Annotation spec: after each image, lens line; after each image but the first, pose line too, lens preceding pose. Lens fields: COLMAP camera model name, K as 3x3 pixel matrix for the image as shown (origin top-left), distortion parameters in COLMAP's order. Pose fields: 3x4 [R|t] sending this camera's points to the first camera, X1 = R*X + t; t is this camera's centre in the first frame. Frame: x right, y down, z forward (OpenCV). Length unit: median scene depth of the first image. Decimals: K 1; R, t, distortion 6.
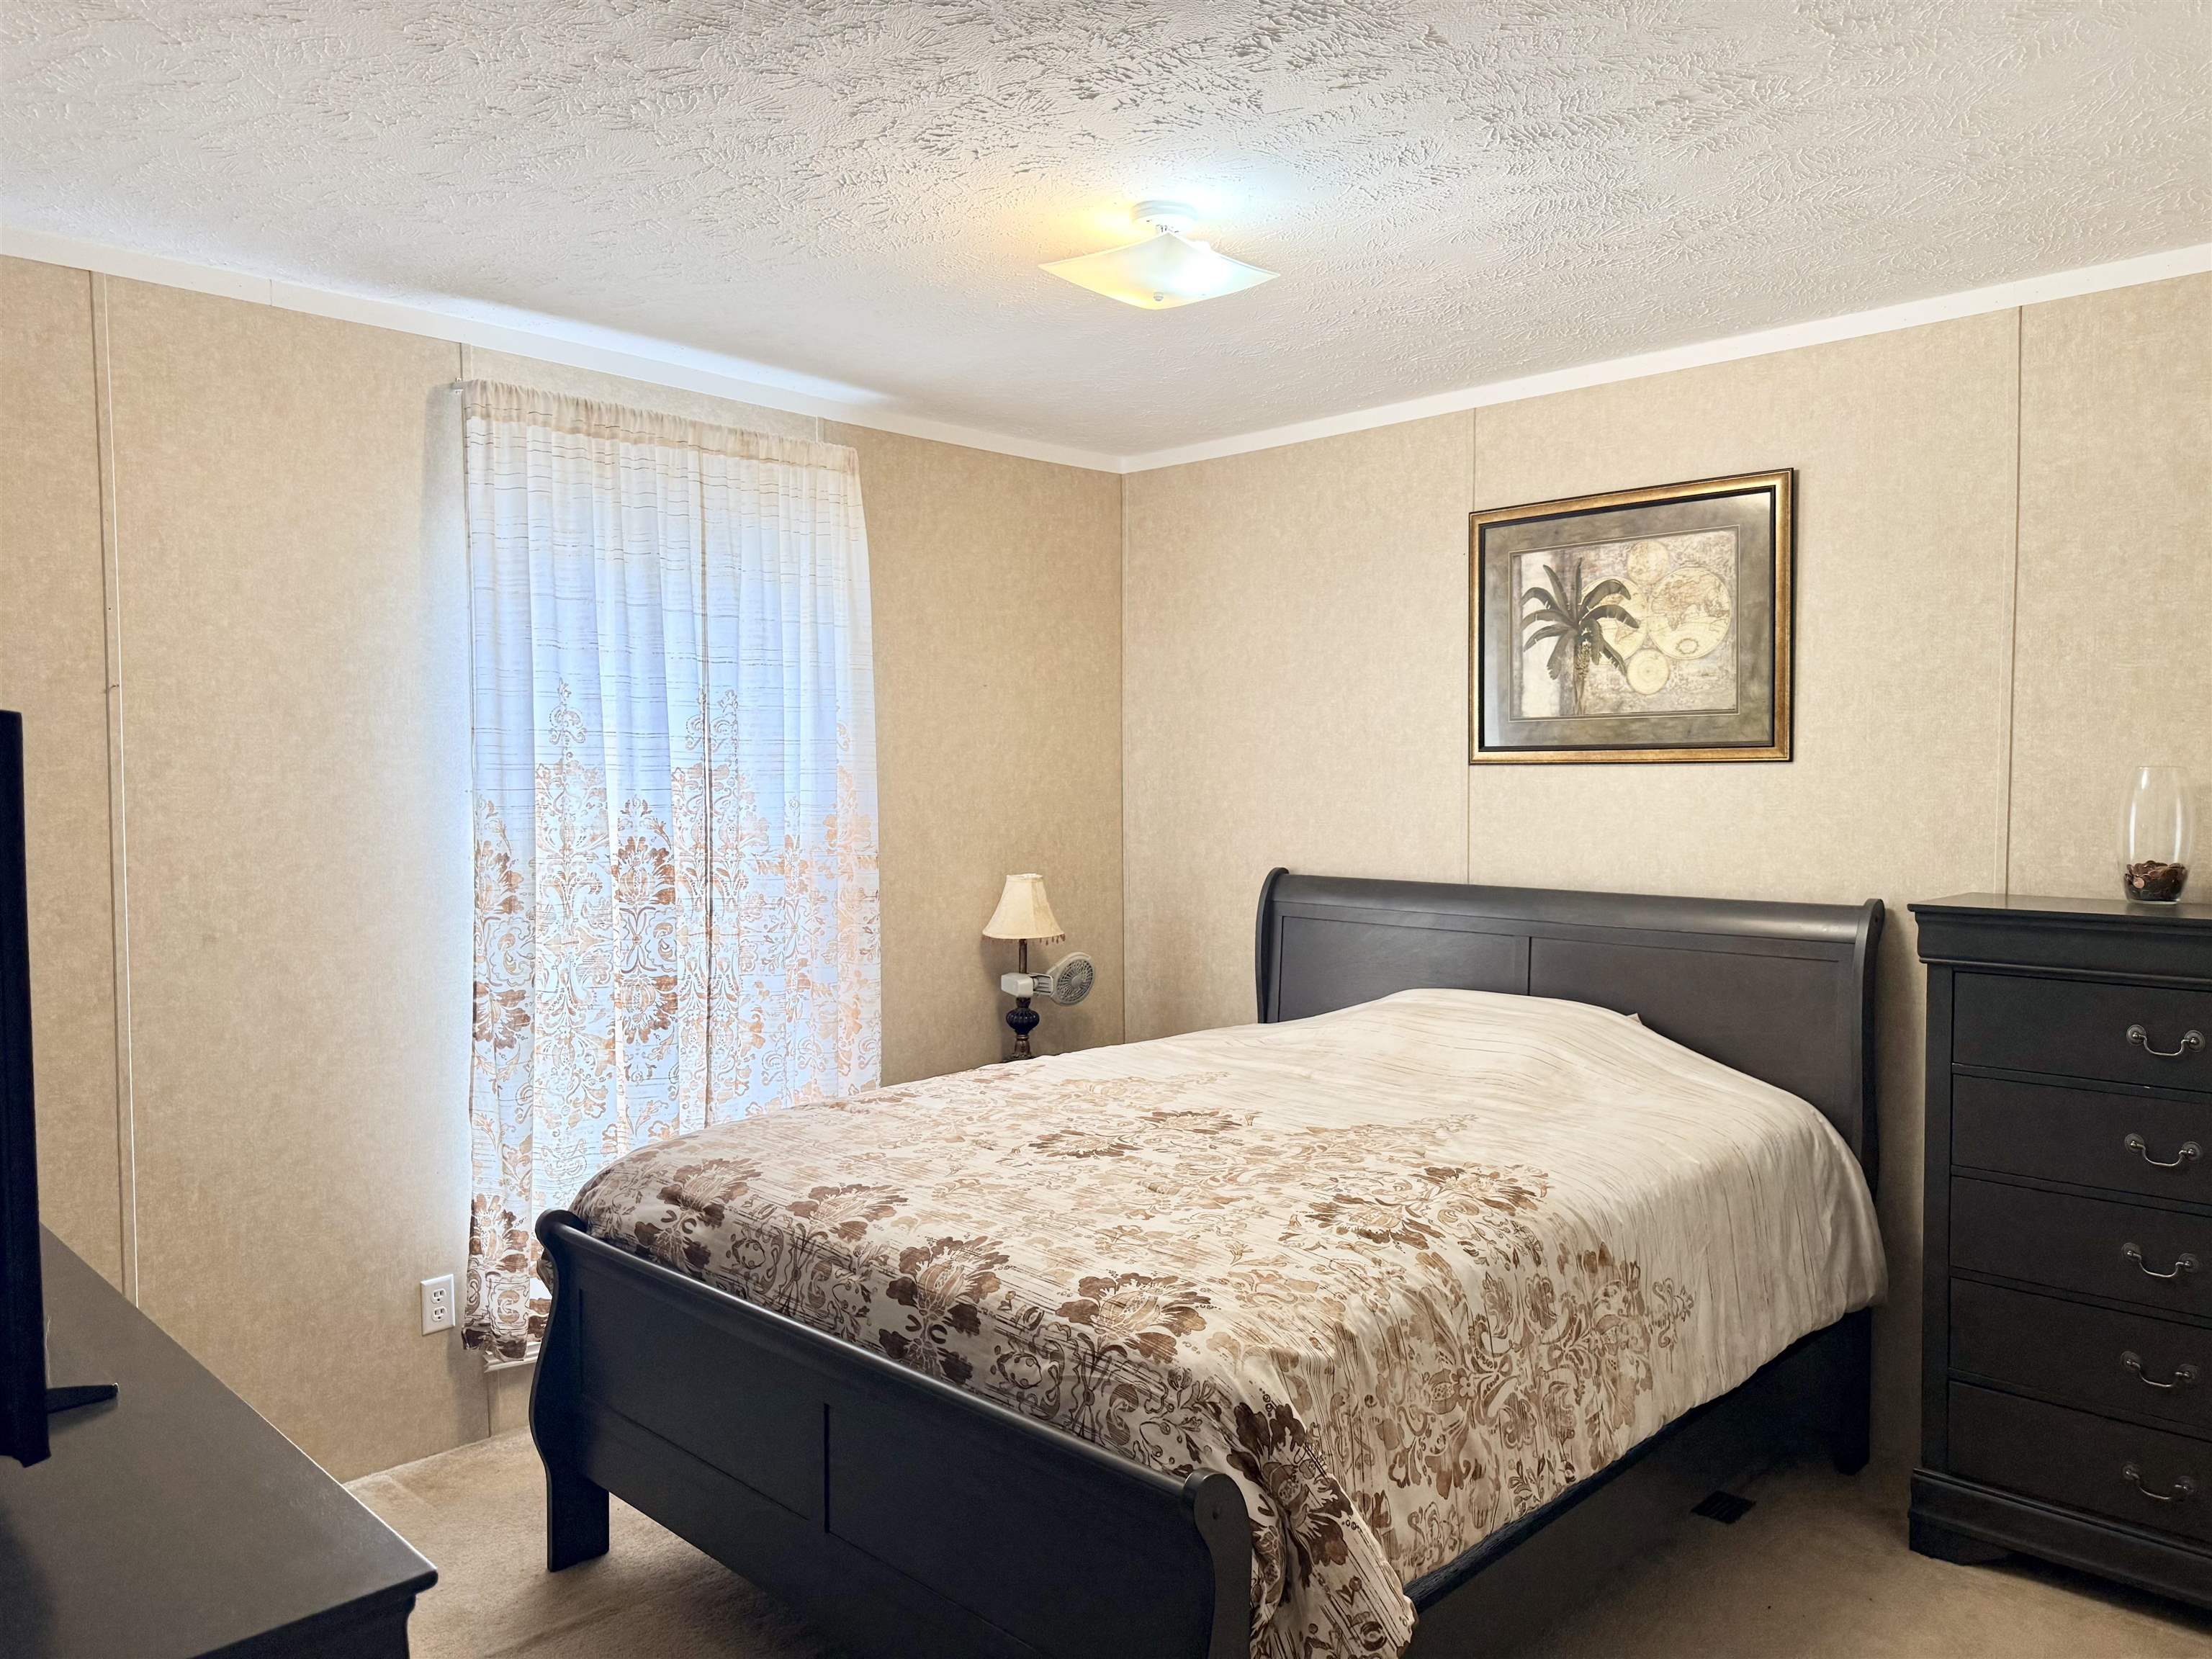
lens RADIAL K [[1559.3, 0, 1097.7], [0, 1559.3, 818.6], [0, 0, 1]] dist [0.046602, -0.058077]
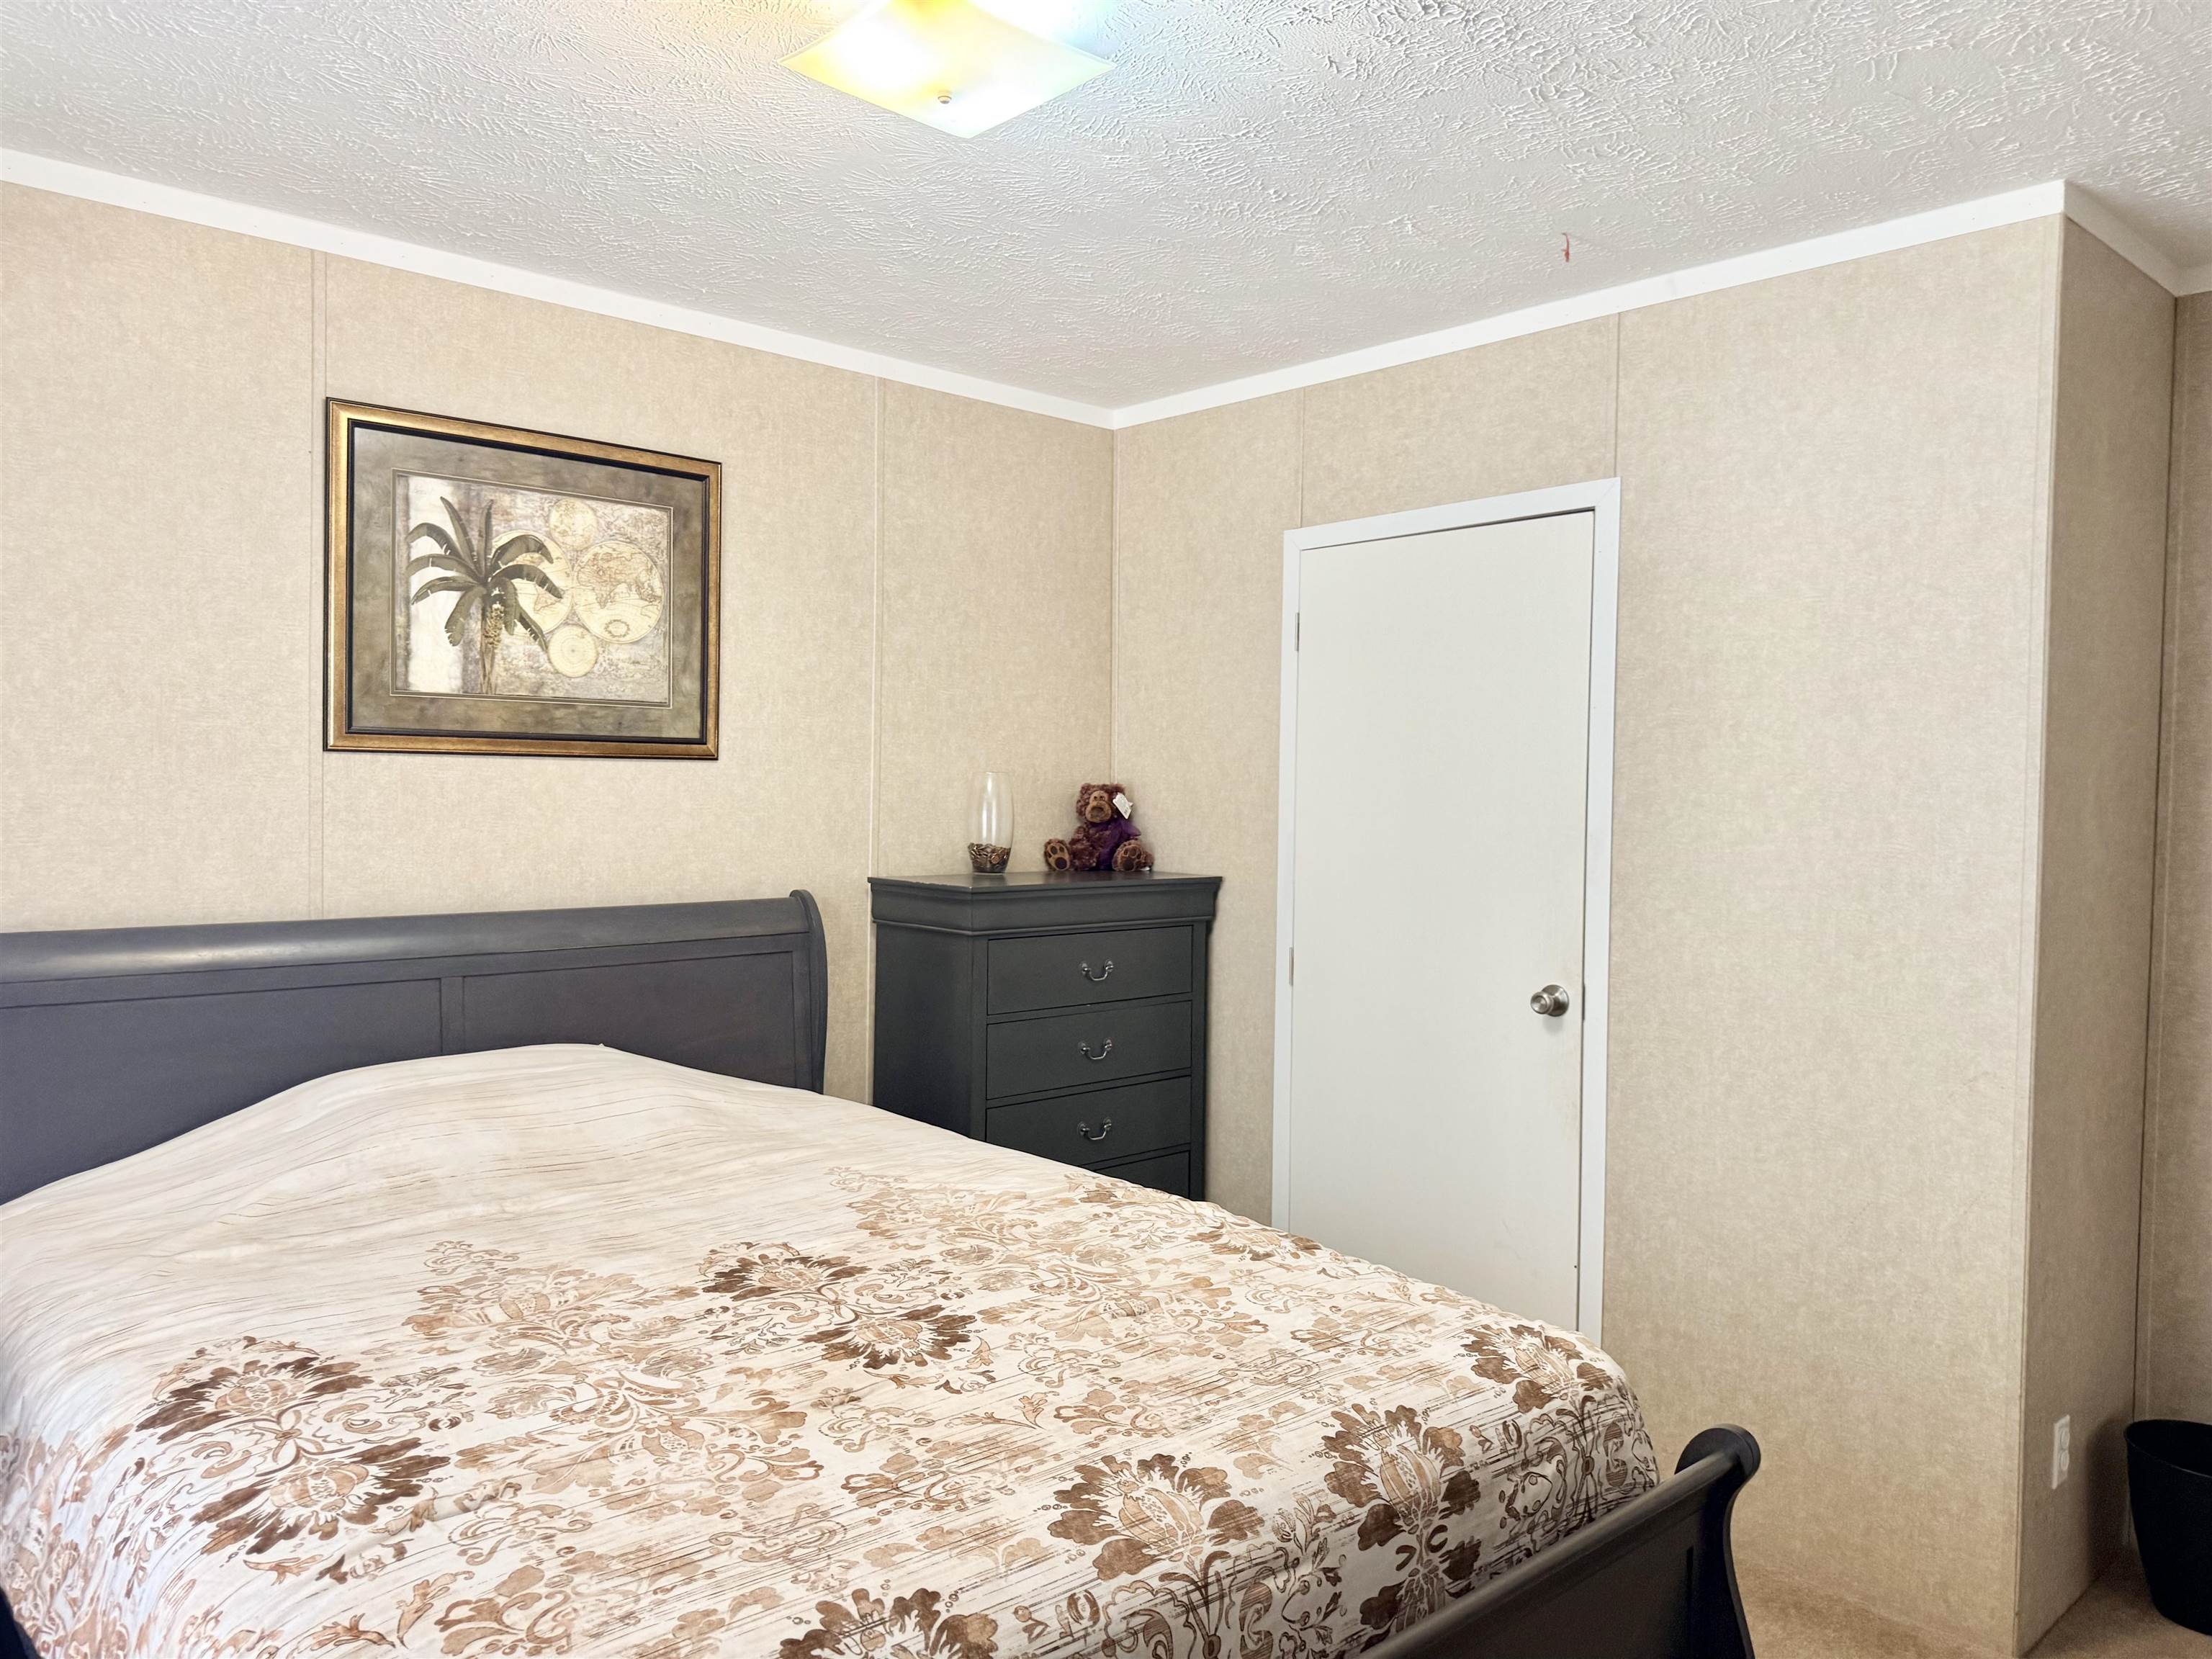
lens RADIAL K [[1559.3, 0, 1091.7], [0, 1559.3, 841.4], [0, 0, 1]] dist [0.046602, -0.058077]
pose [[0.059798, -0.039254, 0.997438, -0.520596], [0.006494, 0.999221, 0.038935, -0.021170], [-0.998189, 0.004149, 0.060006, 0.686763]]
